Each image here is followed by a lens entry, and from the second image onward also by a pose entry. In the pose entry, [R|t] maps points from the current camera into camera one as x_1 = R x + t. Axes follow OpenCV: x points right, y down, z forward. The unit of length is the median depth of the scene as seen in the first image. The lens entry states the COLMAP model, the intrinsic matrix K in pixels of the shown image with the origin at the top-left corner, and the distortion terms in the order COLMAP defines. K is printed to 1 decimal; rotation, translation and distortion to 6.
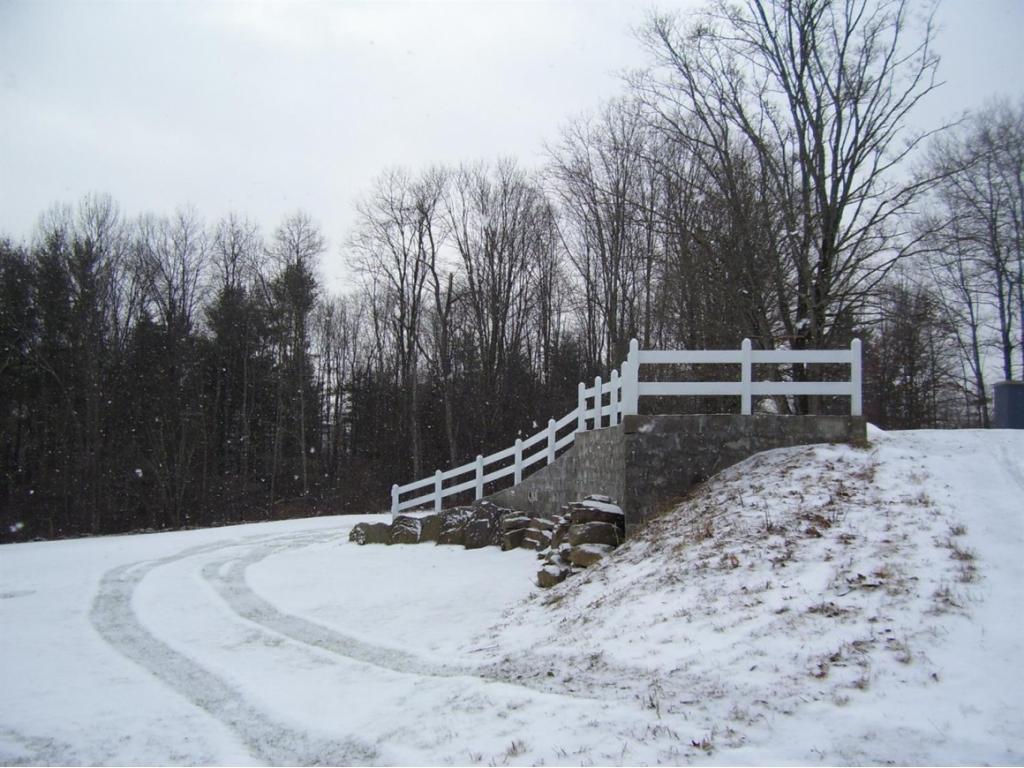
lens RADIAL K [[780.2, 0, 513.1], [0, 780.2, 385.5], [0, 0, 1]] dist [-0.153867, 0.082755]
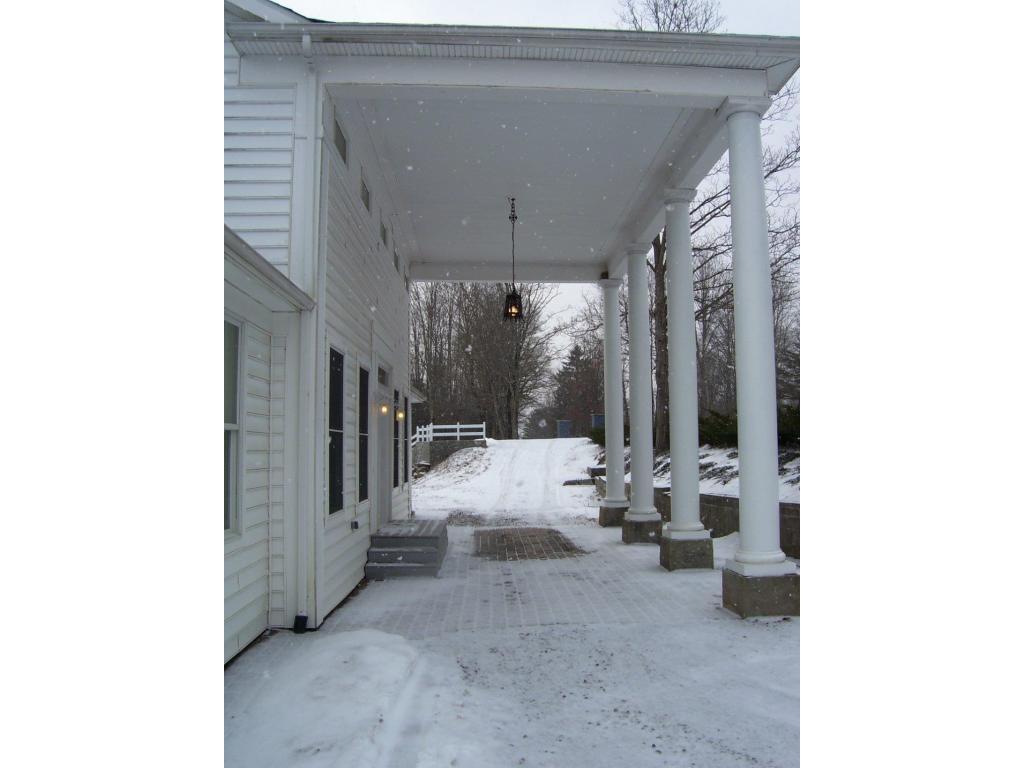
lens RADIAL K [[780.2, 0, 512.3], [0, 780.2, 383.5], [0, 0, 1]] dist [-0.153867, 0.082755]
pose [[0.976784, -0.016710, 0.213574, -0.251135], [0.010752, 0.999521, 0.029024, -0.314702], [-0.213957, -0.026054, 0.976496, -2.575509]]
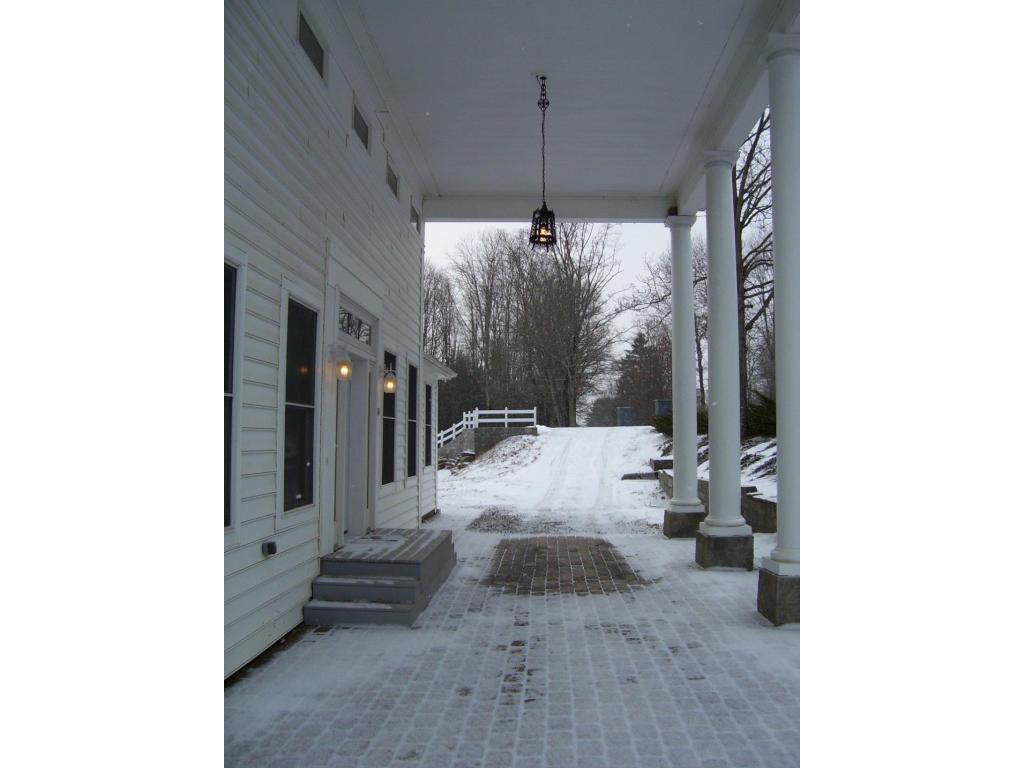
lens RADIAL K [[780.2, 0, 518.1], [0, 780.2, 386.2], [0, 0, 1]] dist [-0.153867, 0.082755]
pose [[0.989901, -0.013567, 0.141108, -0.144232], [0.007305, 0.998969, 0.044800, -0.269398], [-0.141570, -0.043317, 0.988980, -2.248384]]
